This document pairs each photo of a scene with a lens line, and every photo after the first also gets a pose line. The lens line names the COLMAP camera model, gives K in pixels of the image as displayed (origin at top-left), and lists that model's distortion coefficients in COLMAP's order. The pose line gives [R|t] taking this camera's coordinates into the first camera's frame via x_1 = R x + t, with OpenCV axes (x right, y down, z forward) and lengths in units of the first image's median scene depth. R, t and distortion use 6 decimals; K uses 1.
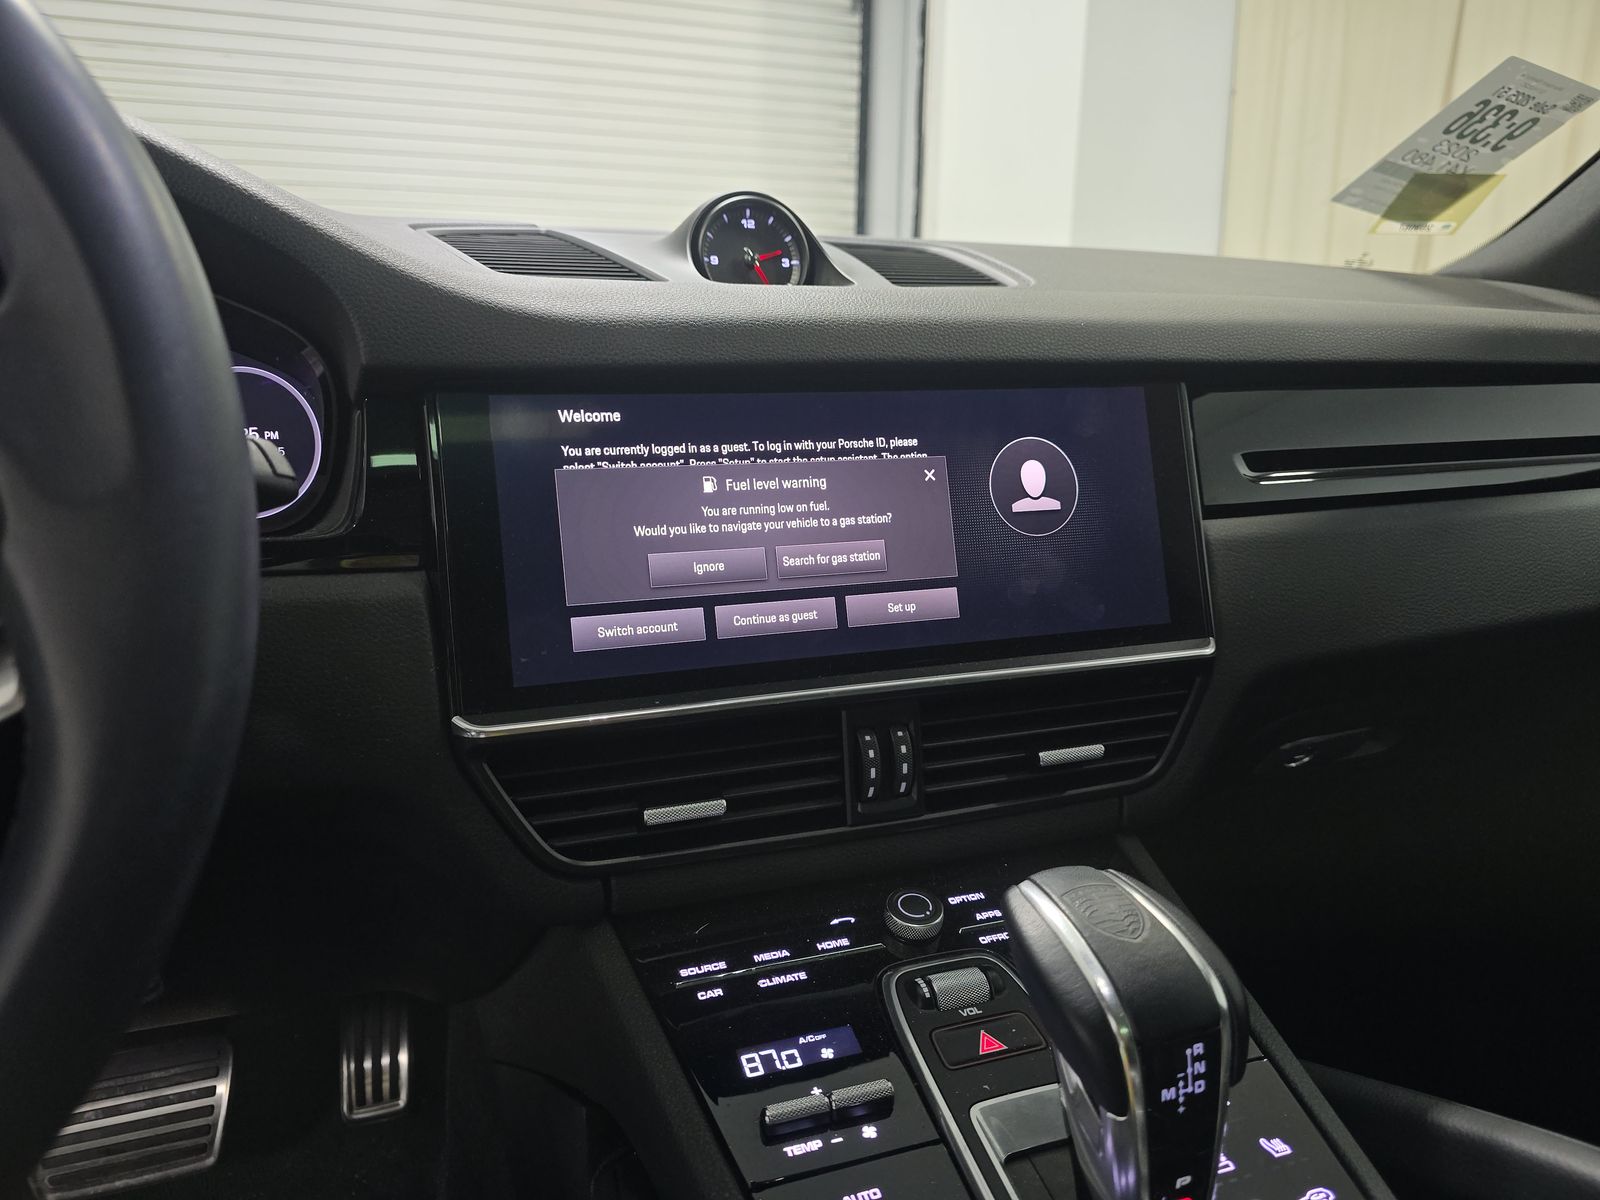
lens RADIAL K [[1072.5, 0, 790.8], [0, 1072.5, 593.8], [0, 0, 1]] dist [0.024251, -0.022861]
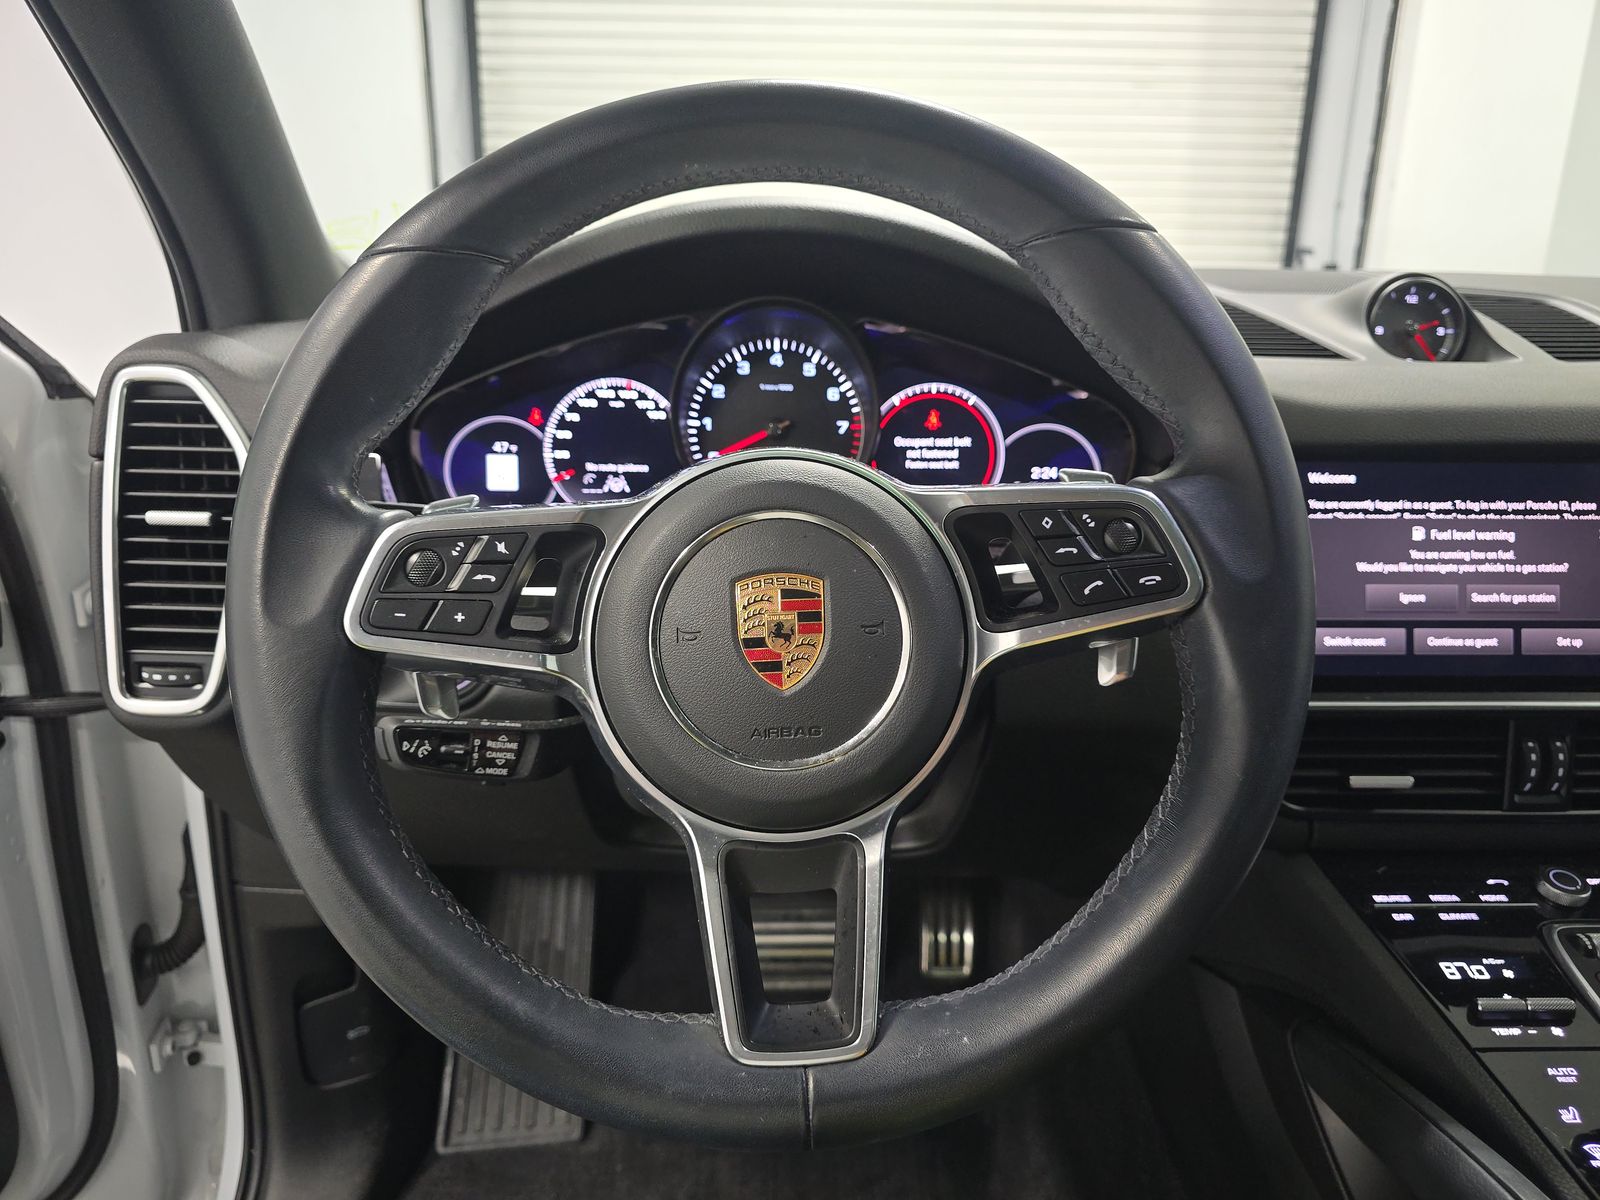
lens RADIAL K [[1072.5, 0, 797.9], [0, 1072.5, 611.8], [0, 0, 1]] dist [0.024251, -0.022861]
pose [[0.952510, 0.094619, -0.289436, -0.396478], [-0.078193, 0.994628, 0.067823, -0.037580], [0.294298, -0.041970, 0.954792, -0.450651]]
